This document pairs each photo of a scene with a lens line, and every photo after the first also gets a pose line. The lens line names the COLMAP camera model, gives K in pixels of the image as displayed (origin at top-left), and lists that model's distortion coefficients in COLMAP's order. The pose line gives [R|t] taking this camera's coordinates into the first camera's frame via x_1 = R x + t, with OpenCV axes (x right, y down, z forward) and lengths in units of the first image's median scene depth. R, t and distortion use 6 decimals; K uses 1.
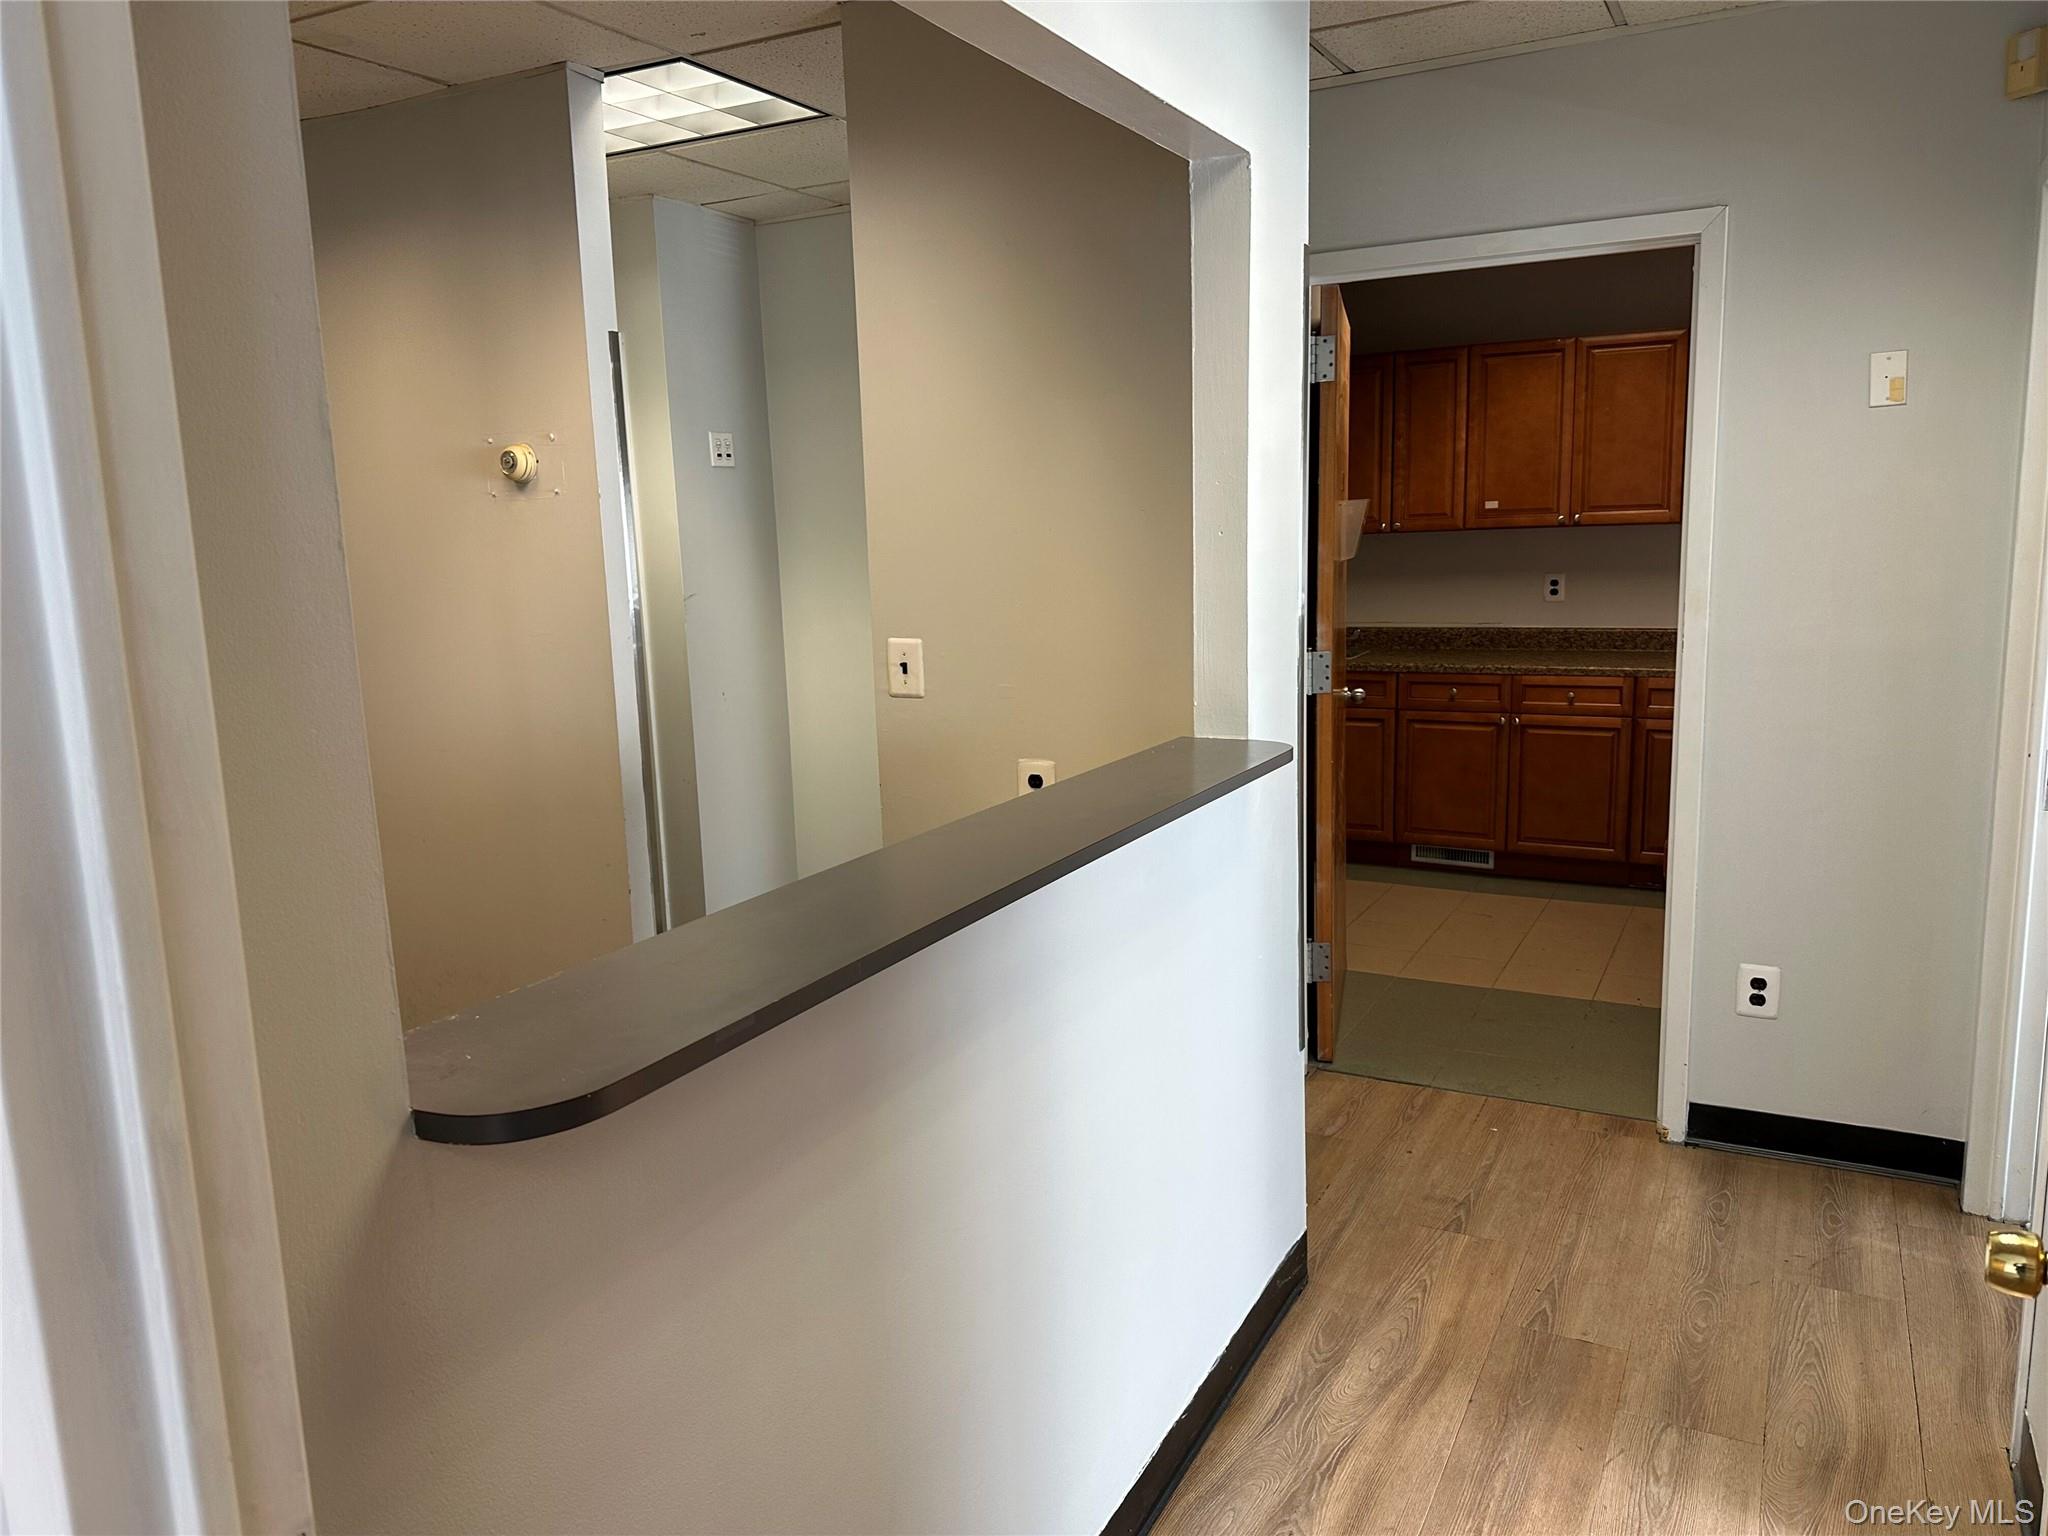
lens RADIAL K [[1451.3, 0, 1022.1], [0, 1451.3, 773.9], [0, 0, 1]] dist [0.065140, -0.071245]
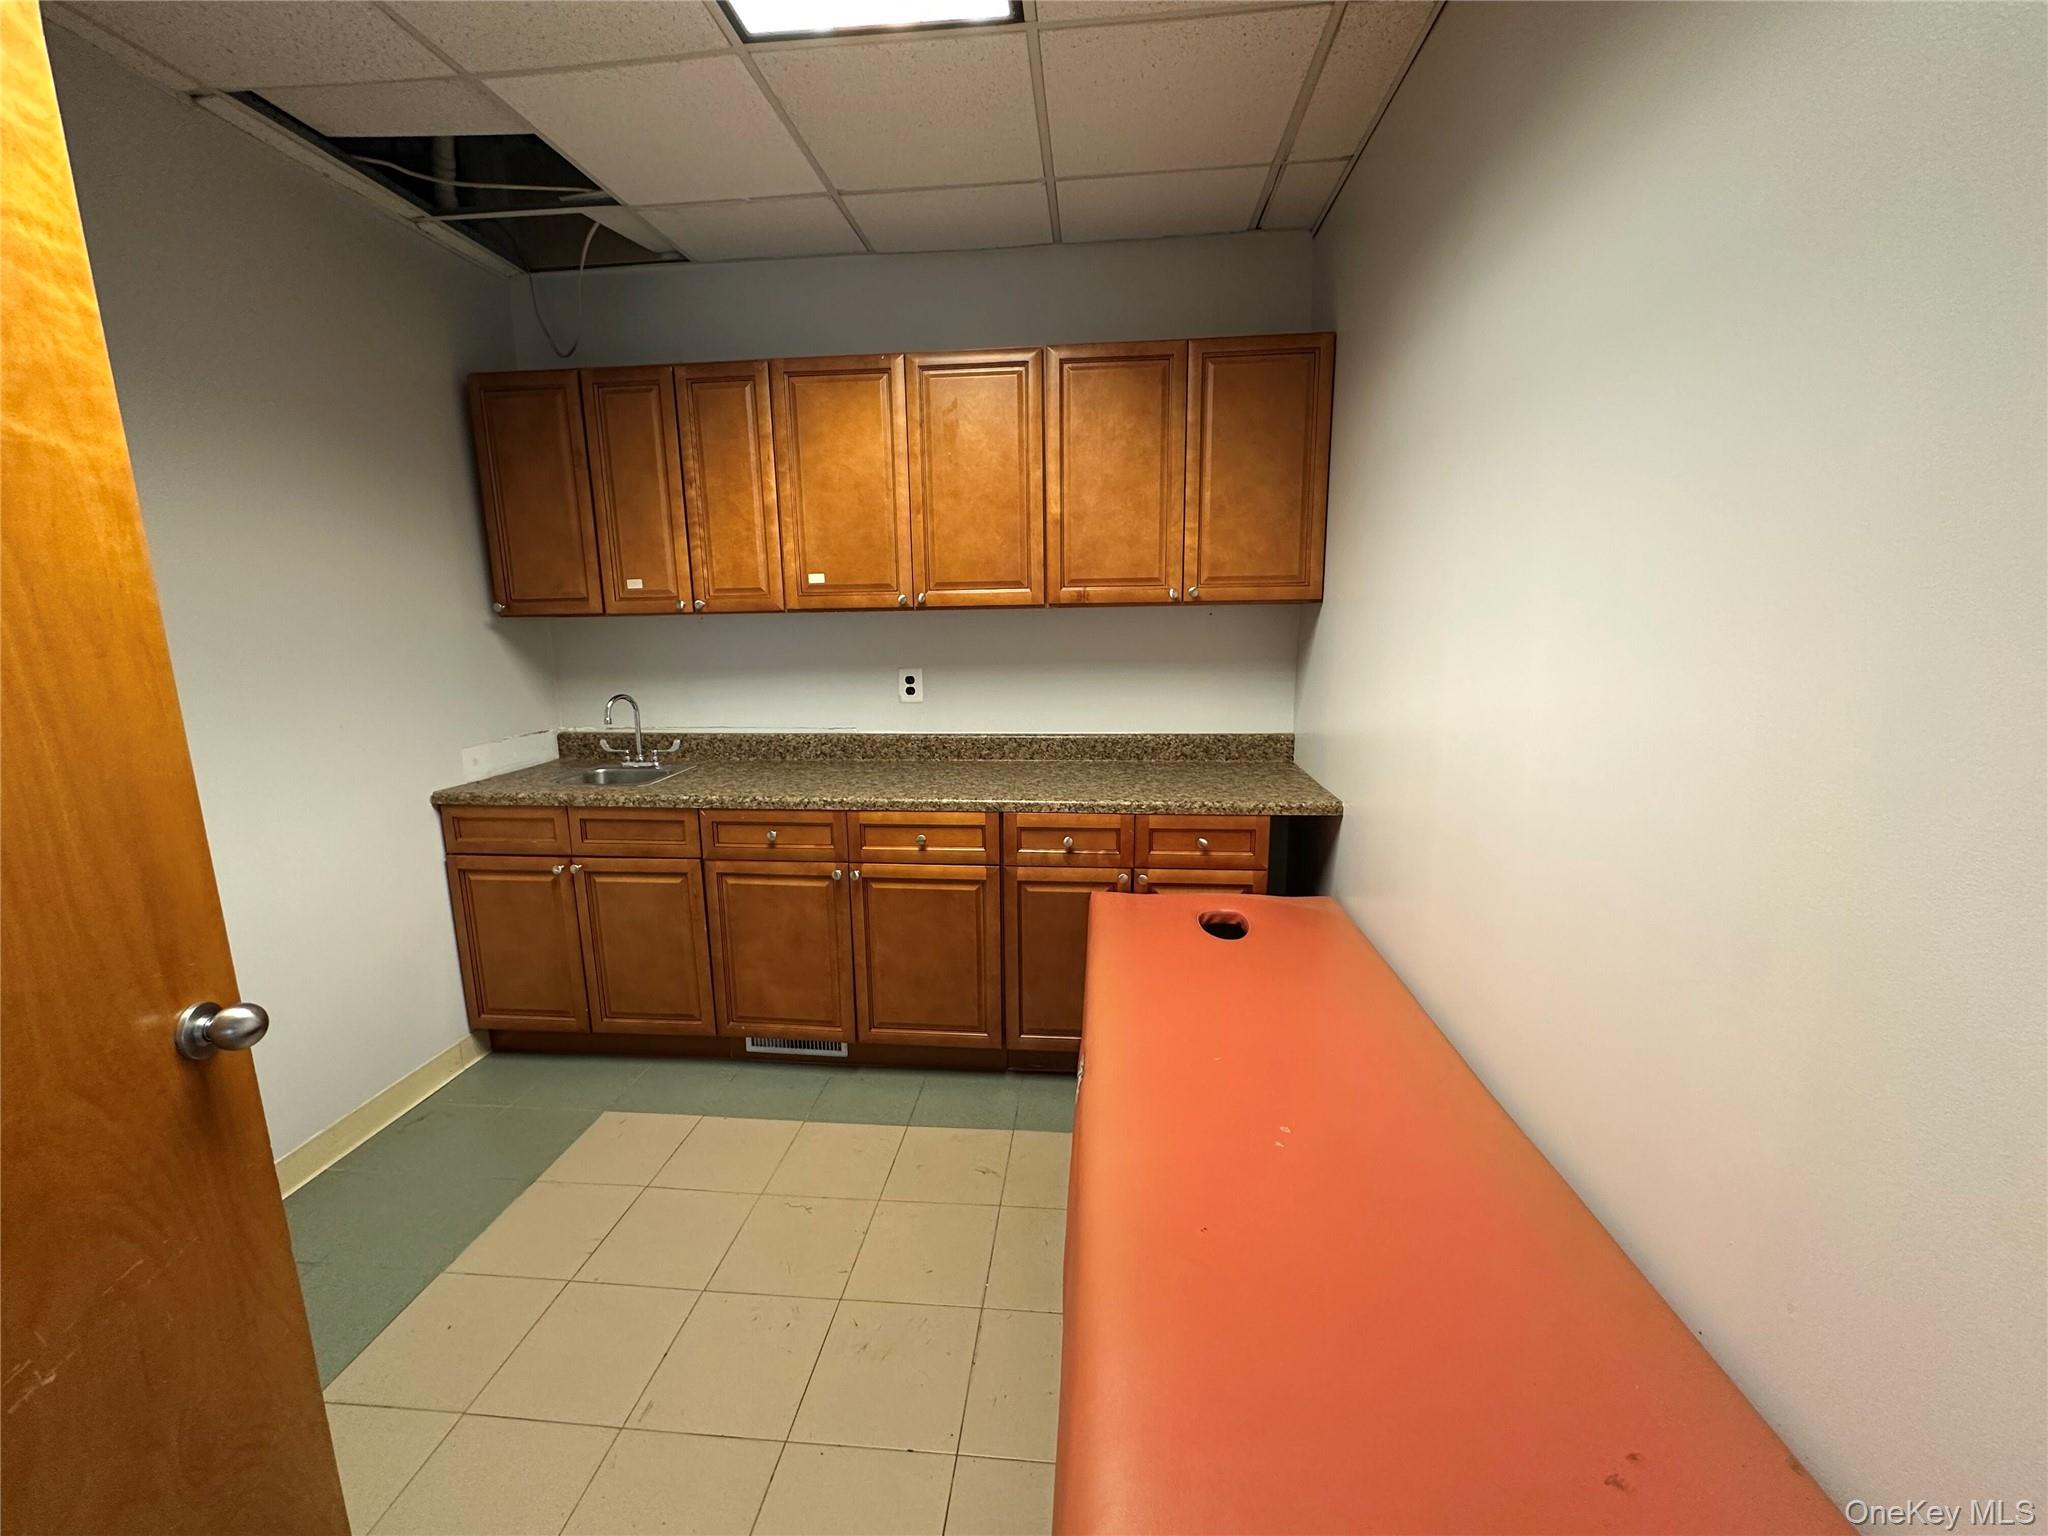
lens RADIAL K [[814.7, 0, 1024.1], [0, 814.7, 797.7], [0, 0, 1]] dist [-0.001608, 0.000994]
pose [[0.923692, -0.065946, 0.377418, 0.275351], [0.052597, 0.997575, 0.045578, -0.091579], [-0.379509, -0.022249, 0.924921, 0.615589]]
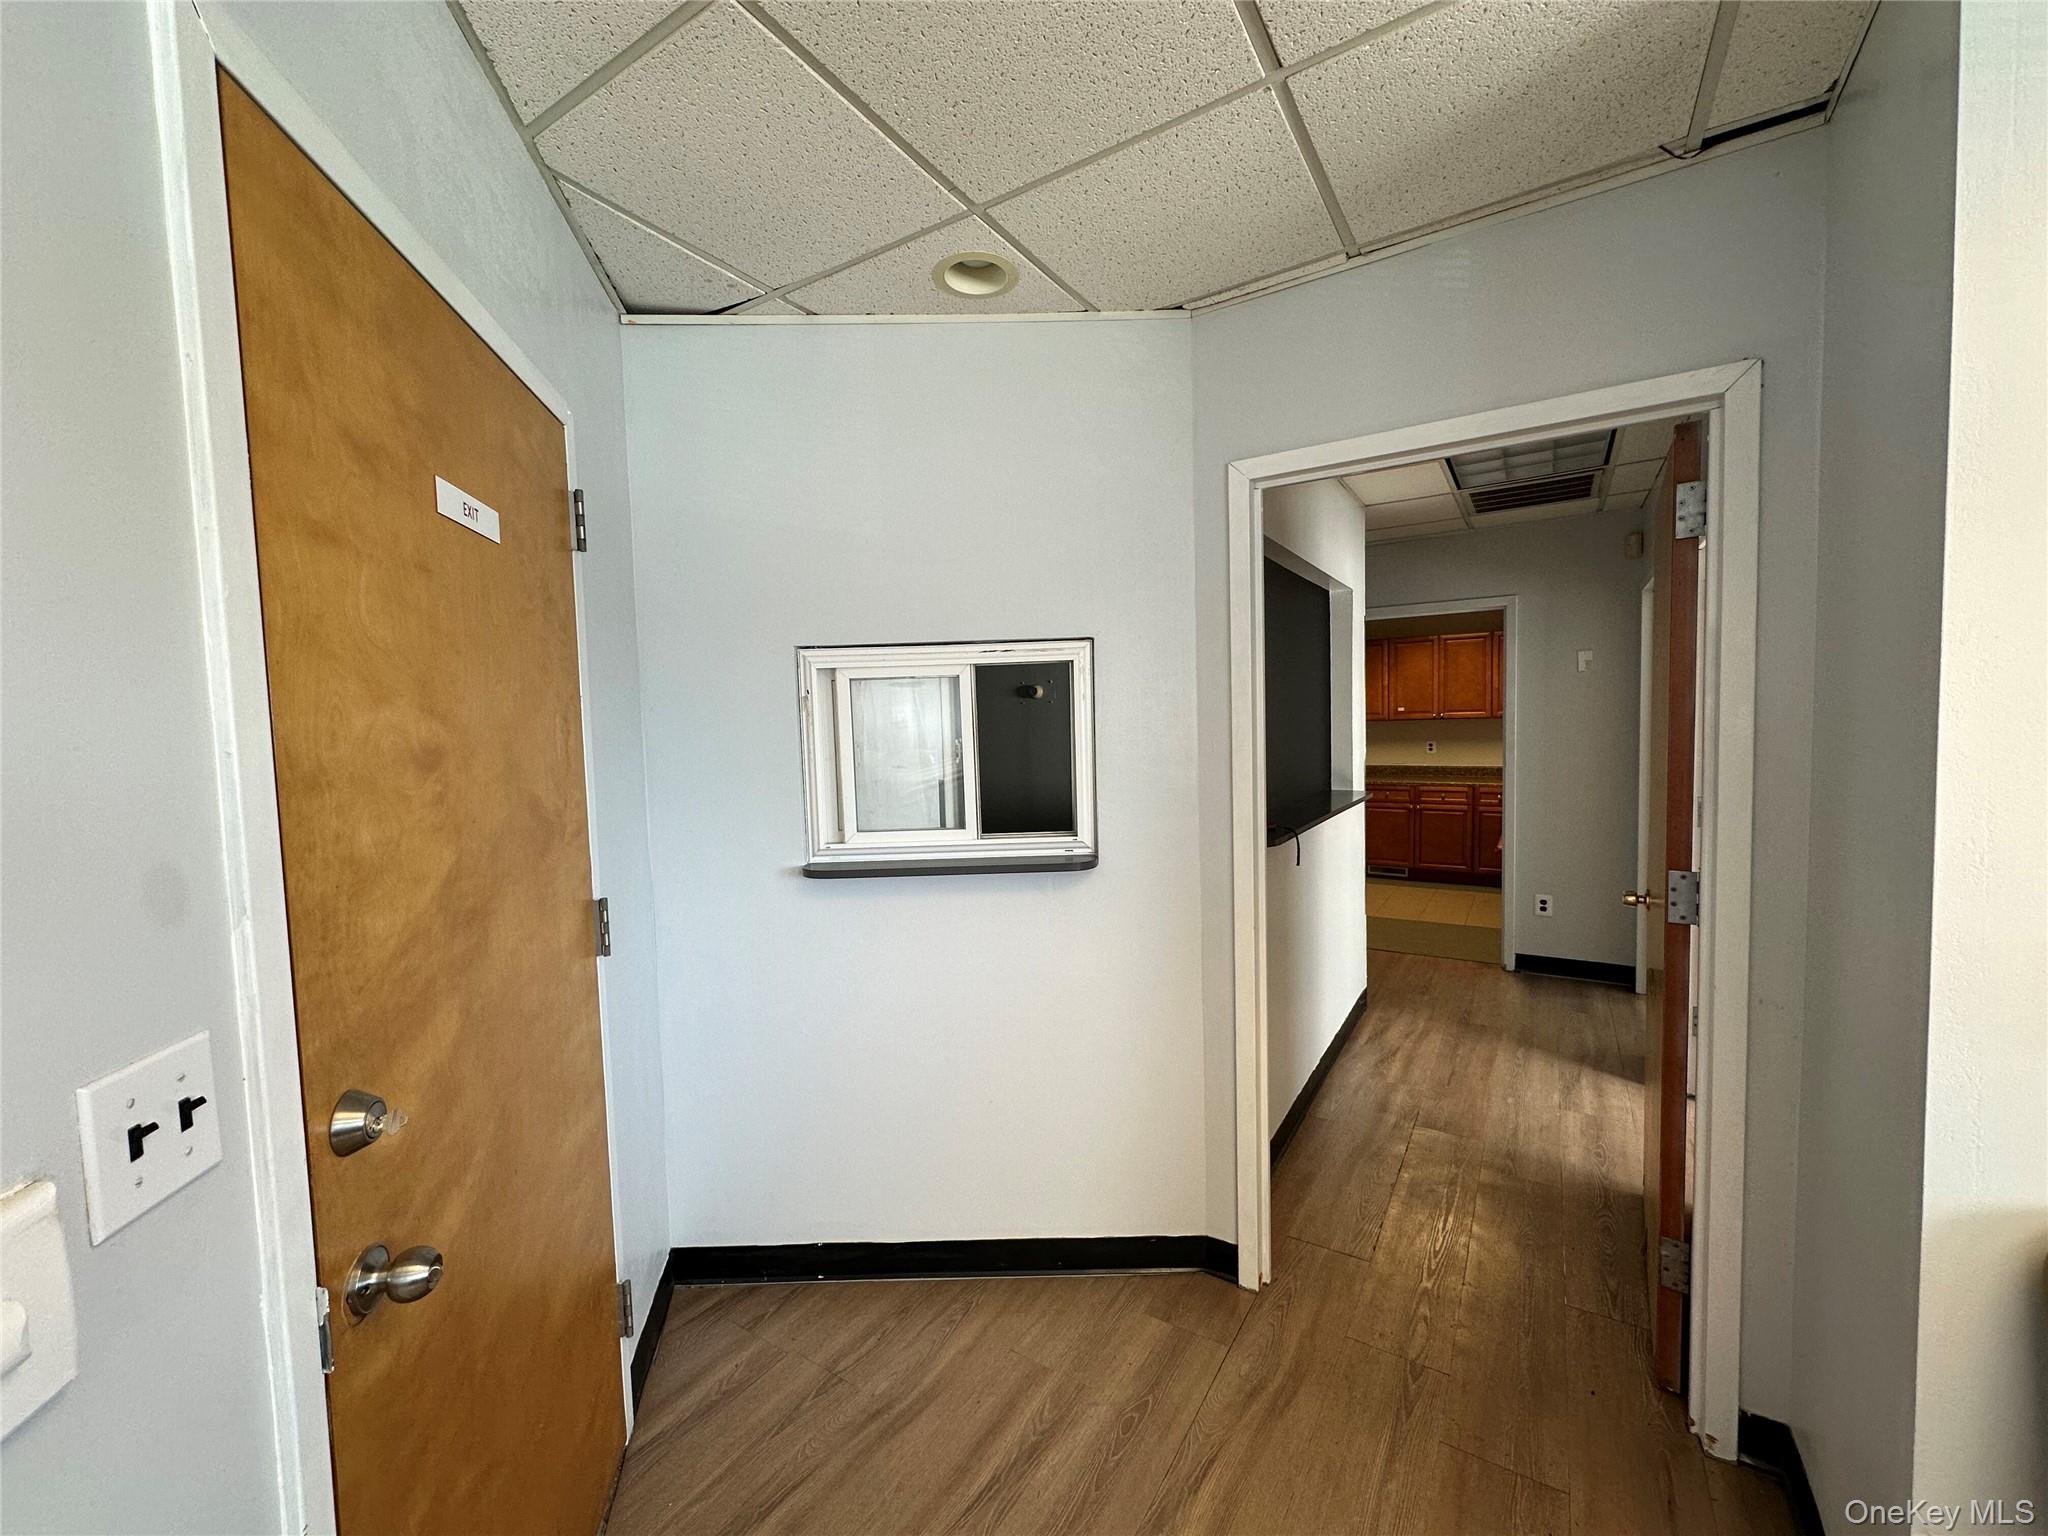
lens RADIAL K [[814.7, 0, 1029.0], [0, 814.7, 774.3], [0, 0, 1]] dist [-0.001608, 0.000994]
pose [[0.997095, 0.010954, -0.075373, -0.152128], [-0.018720, 0.994494, -0.103109, 0.052874], [0.073829, 0.104221, 0.991810, -0.257839]]
